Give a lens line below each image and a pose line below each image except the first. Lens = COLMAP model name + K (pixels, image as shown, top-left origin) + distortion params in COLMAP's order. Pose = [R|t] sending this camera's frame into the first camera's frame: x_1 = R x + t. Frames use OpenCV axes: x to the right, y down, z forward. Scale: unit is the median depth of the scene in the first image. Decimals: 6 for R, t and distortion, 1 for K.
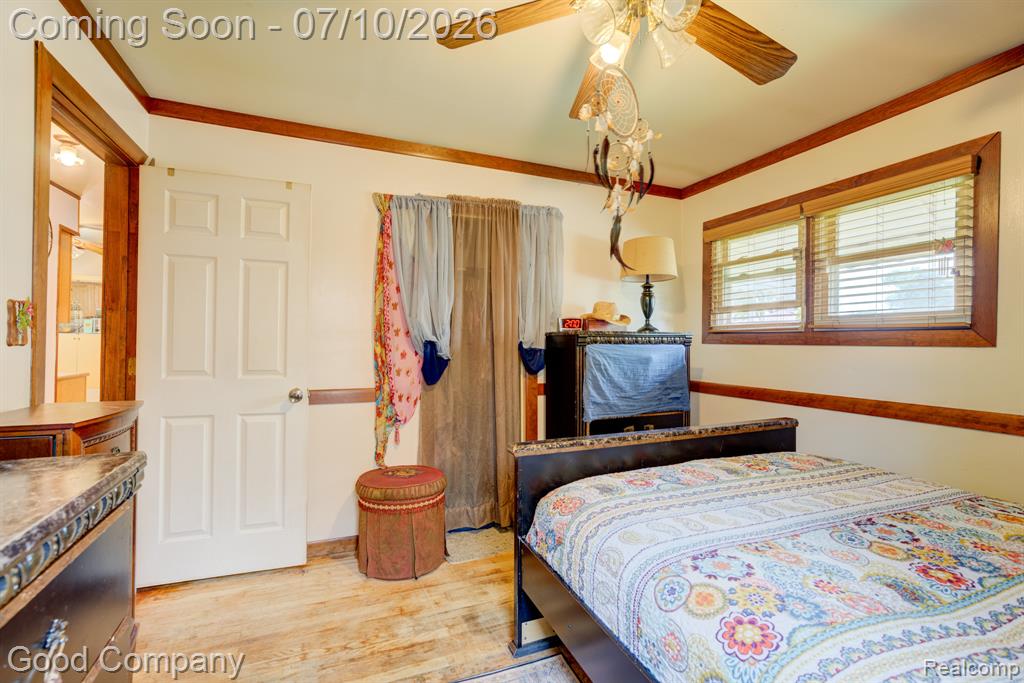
lens RADIAL K [[471.3, 0, 513.5], [0, 471.3, 340.1], [0, 0, 1]] dist [-0.014538, 0.009050]
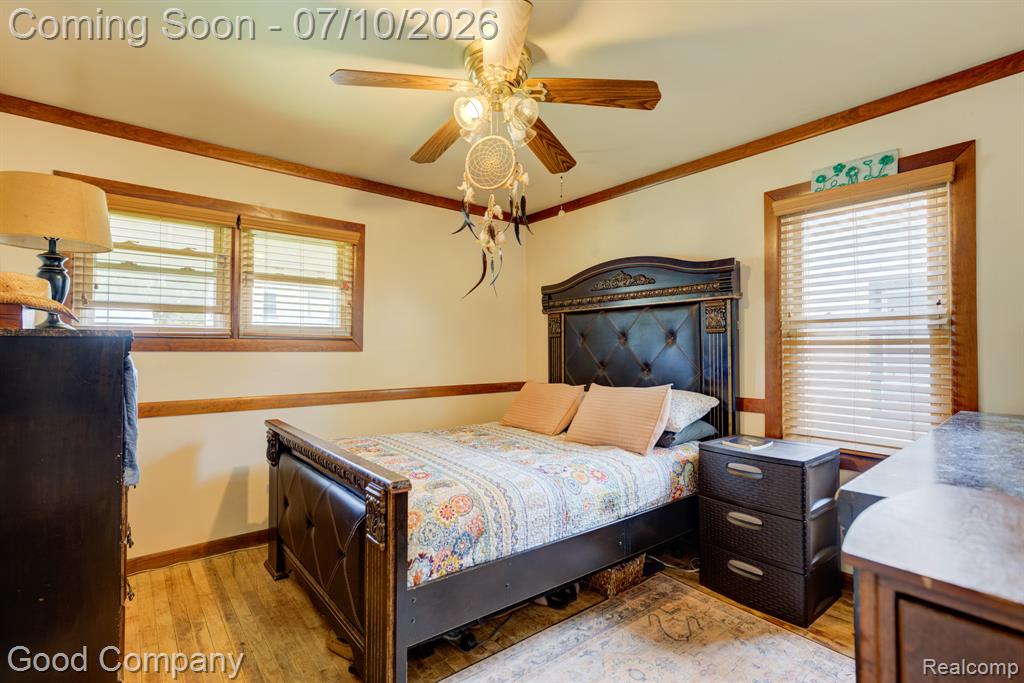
lens RADIAL K [[489.1, 0, 512.2], [0, 489.1, 339.9], [0, 0, 1]] dist [-0.018018, 0.006451]
pose [[-0.288772, 0.016344, 0.957258, -0.573406], [-0.005234, 0.999812, -0.018650, 0.002040], [-0.957384, -0.010396, -0.288632, 0.716182]]
